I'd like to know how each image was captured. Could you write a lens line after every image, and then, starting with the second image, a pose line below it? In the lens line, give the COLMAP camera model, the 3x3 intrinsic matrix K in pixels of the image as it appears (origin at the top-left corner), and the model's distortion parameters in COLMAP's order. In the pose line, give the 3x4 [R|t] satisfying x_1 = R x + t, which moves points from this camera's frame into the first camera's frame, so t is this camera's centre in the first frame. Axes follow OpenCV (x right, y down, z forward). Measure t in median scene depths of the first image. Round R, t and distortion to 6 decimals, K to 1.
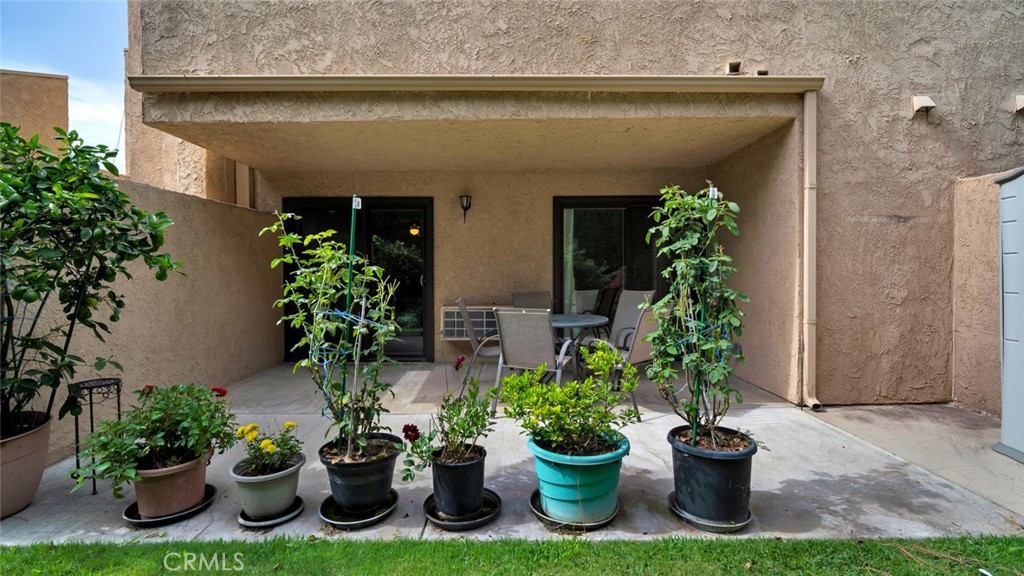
lens RADIAL K [[459.2, 0, 511.5], [0, 459.2, 286.2], [0, 0, 1]] dist [-0.011824, 0.002860]
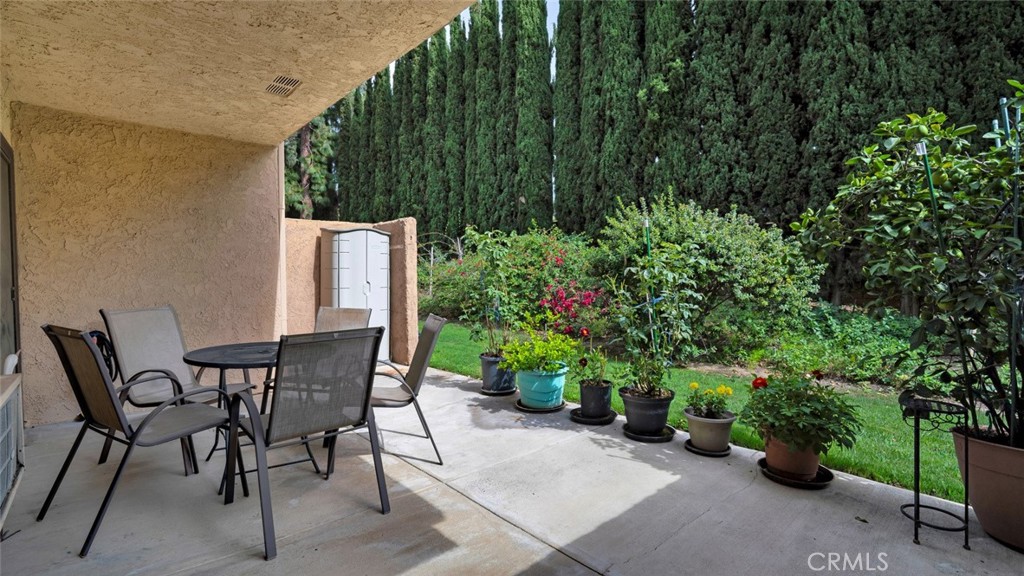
lens RADIAL K [[459.2, 0, 512.5], [0, 459.2, 281.6], [0, 0, 1]] dist [-0.011824, 0.002860]
pose [[-0.659570, 0.004600, 0.751629, -0.678608], [0.030785, 0.999307, 0.020899, -0.029813], [-0.751012, 0.036924, -0.659255, 1.390882]]
